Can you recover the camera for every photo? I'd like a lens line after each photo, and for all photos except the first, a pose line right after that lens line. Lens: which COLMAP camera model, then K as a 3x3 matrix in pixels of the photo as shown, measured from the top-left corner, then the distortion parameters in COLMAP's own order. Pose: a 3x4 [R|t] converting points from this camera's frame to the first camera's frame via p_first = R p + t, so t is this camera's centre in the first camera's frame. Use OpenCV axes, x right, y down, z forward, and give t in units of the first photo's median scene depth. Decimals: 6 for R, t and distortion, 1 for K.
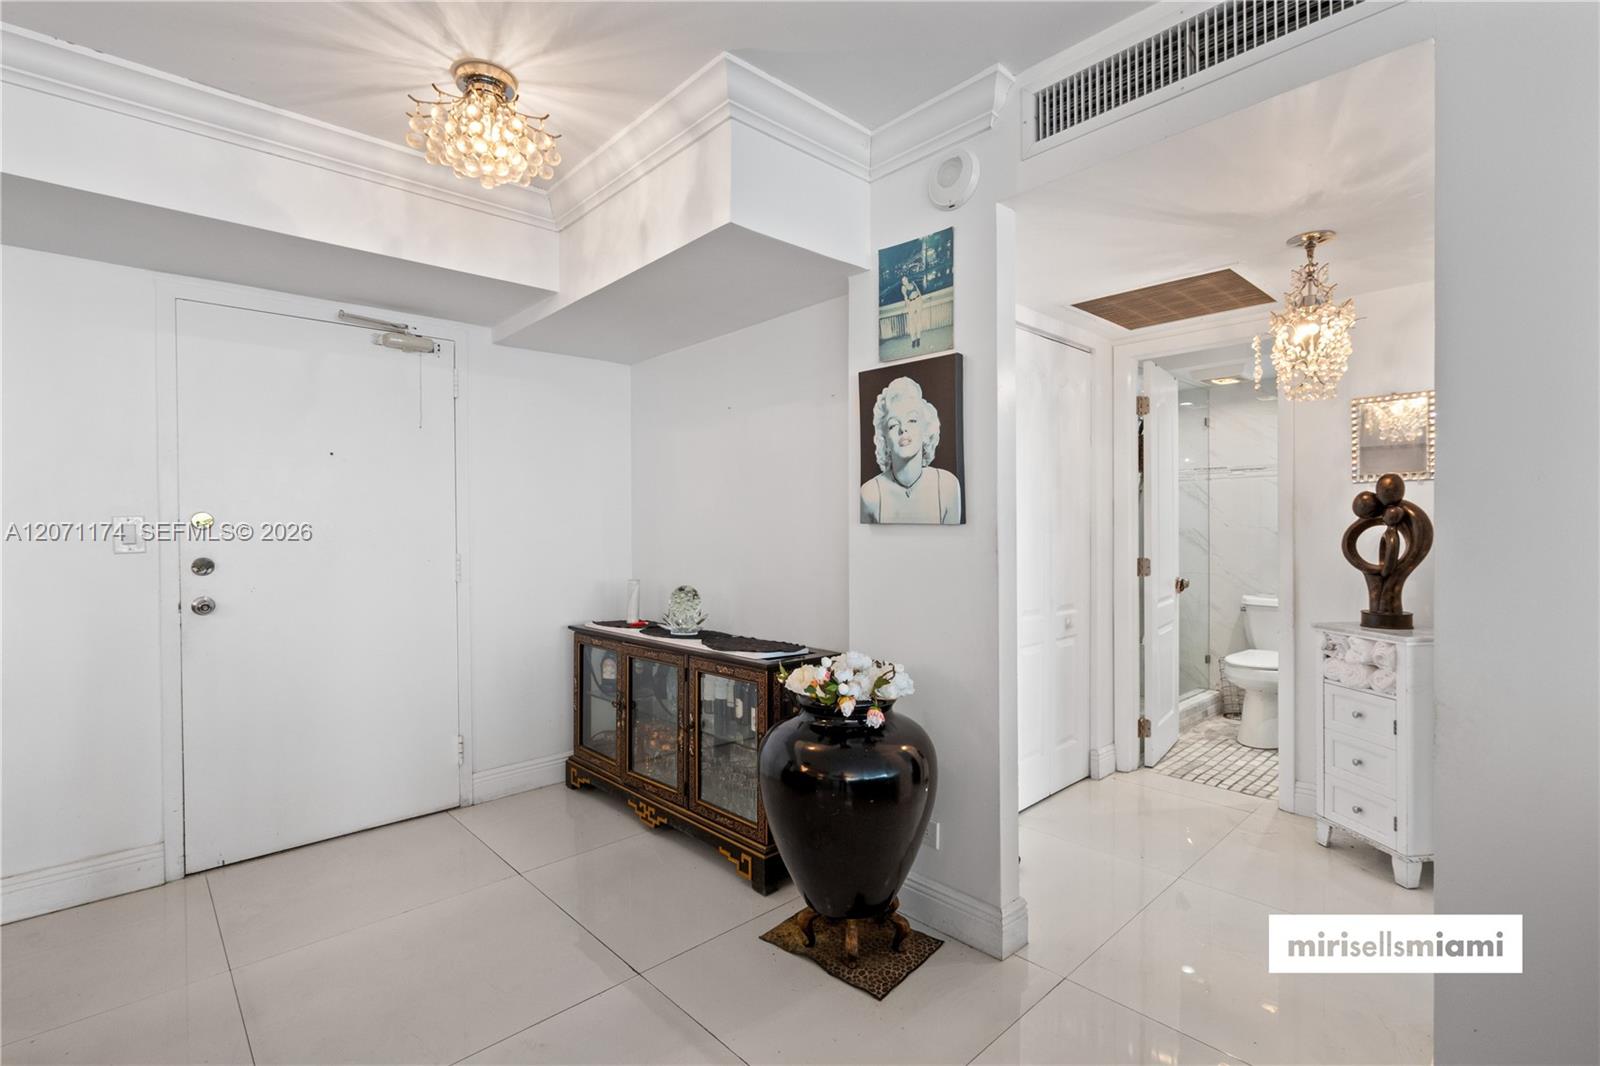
lens RADIAL K [[735.8, 0, 800.0], [0, 735.8, 533.0], [0, 0, 1]] dist [-0.001927, 0.000250]
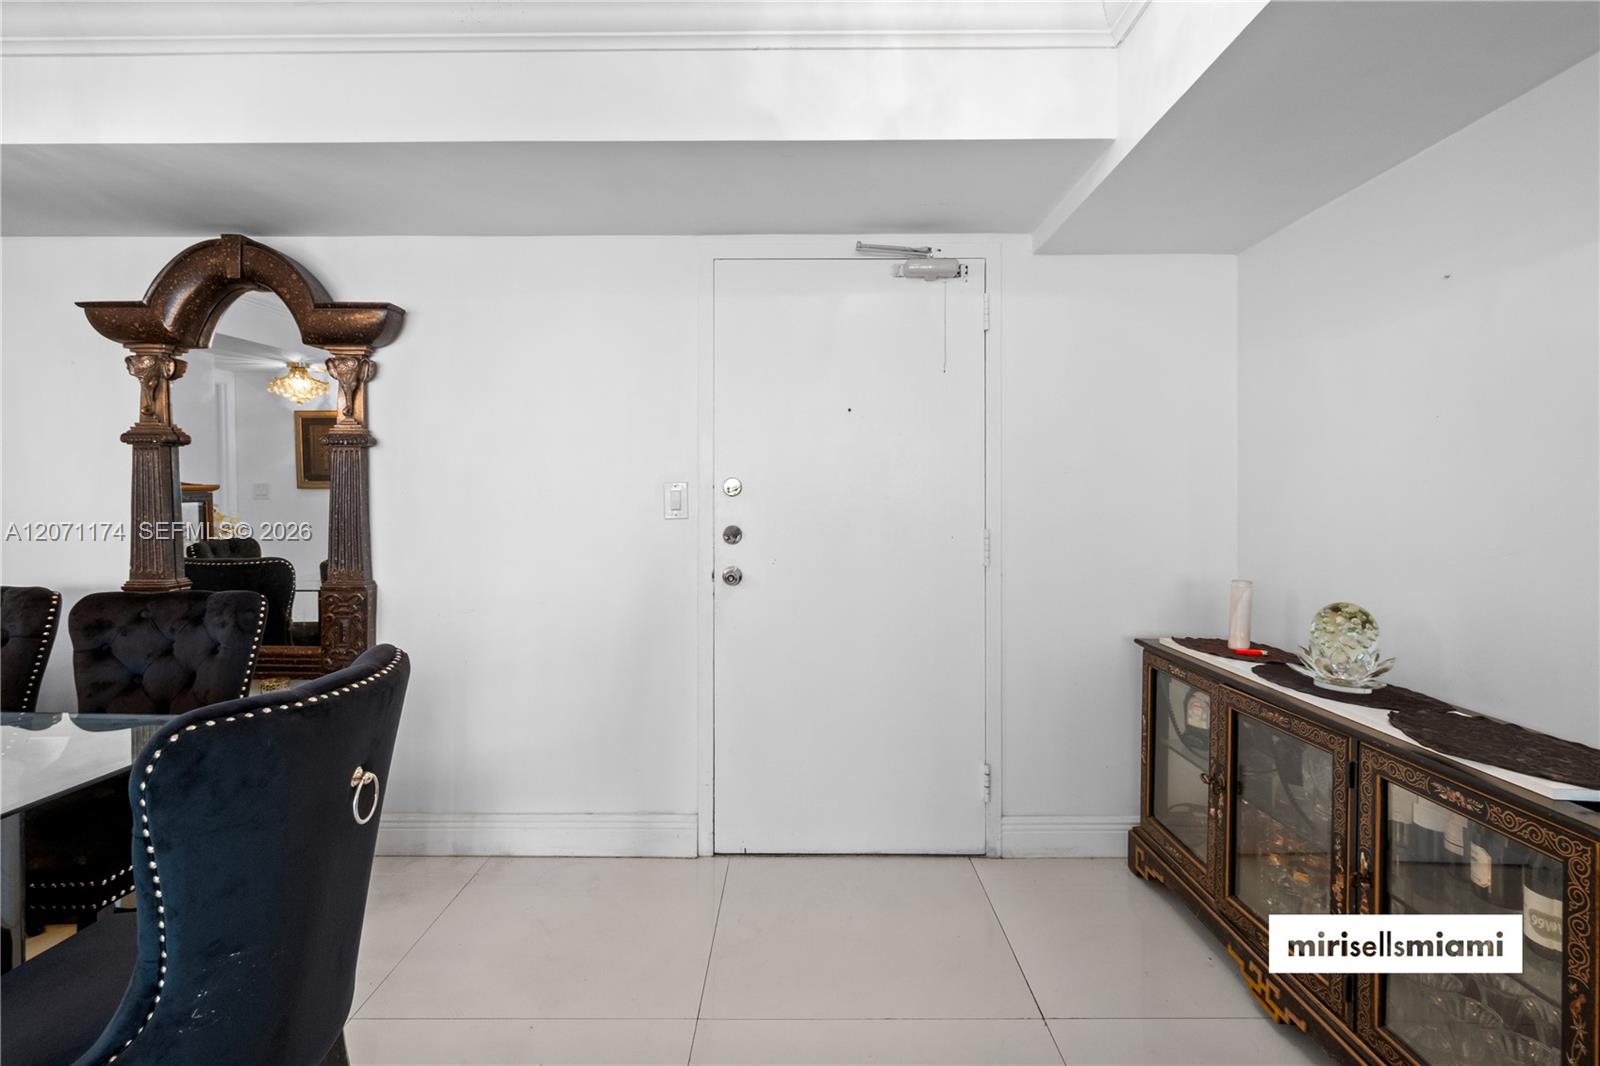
lens RADIAL K [[751.6, 0, 797.7], [0, 751.6, 492.1], [0, 0, 1]] dist [-0.004852, -0.000338]
pose [[0.730258, 0.004797, -0.683155, -0.070847], [-0.013992, 0.999871, -0.007936, -0.002883], [0.683028, 0.015354, 0.730231, 0.294078]]
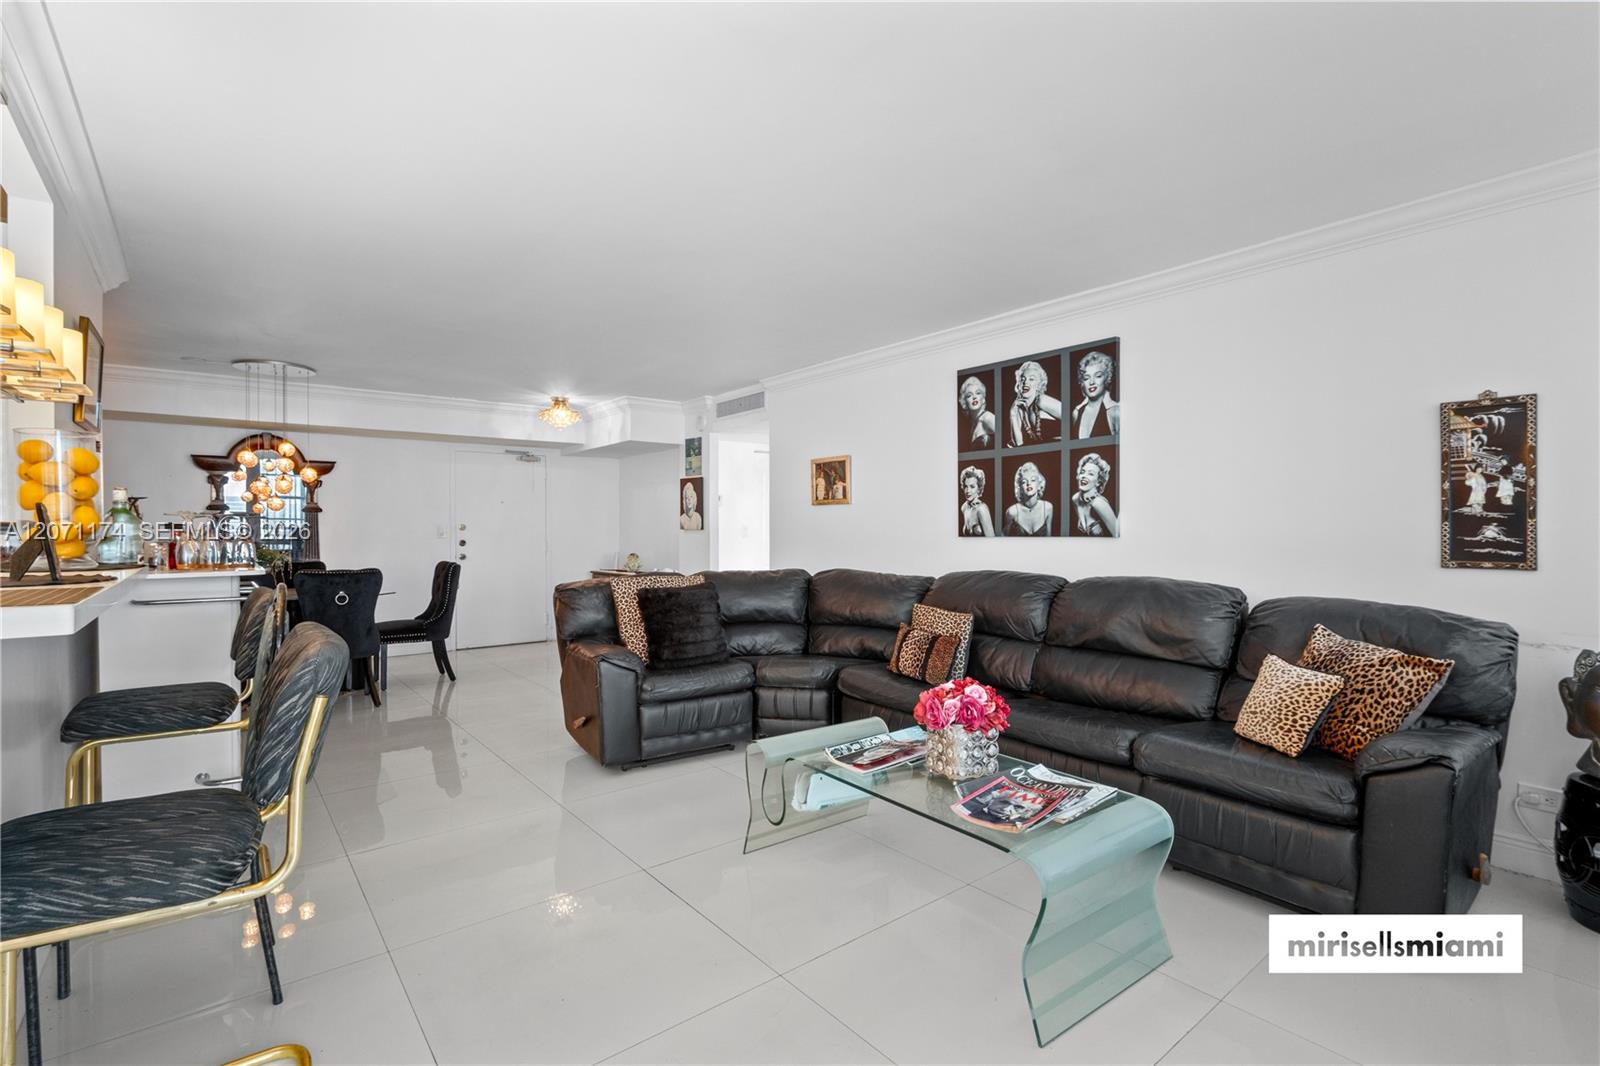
lens RADIAL K [[735.8, 0, 800.0], [0, 735.8, 533.0], [0, 0, 1]] dist [-0.001927, 0.000250]
pose [[0.997124, 0.005863, -0.075558, 0.617530], [-0.006258, 0.999968, -0.005001, 0.011120], [0.075526, 0.005459, 0.997129, -1.514707]]
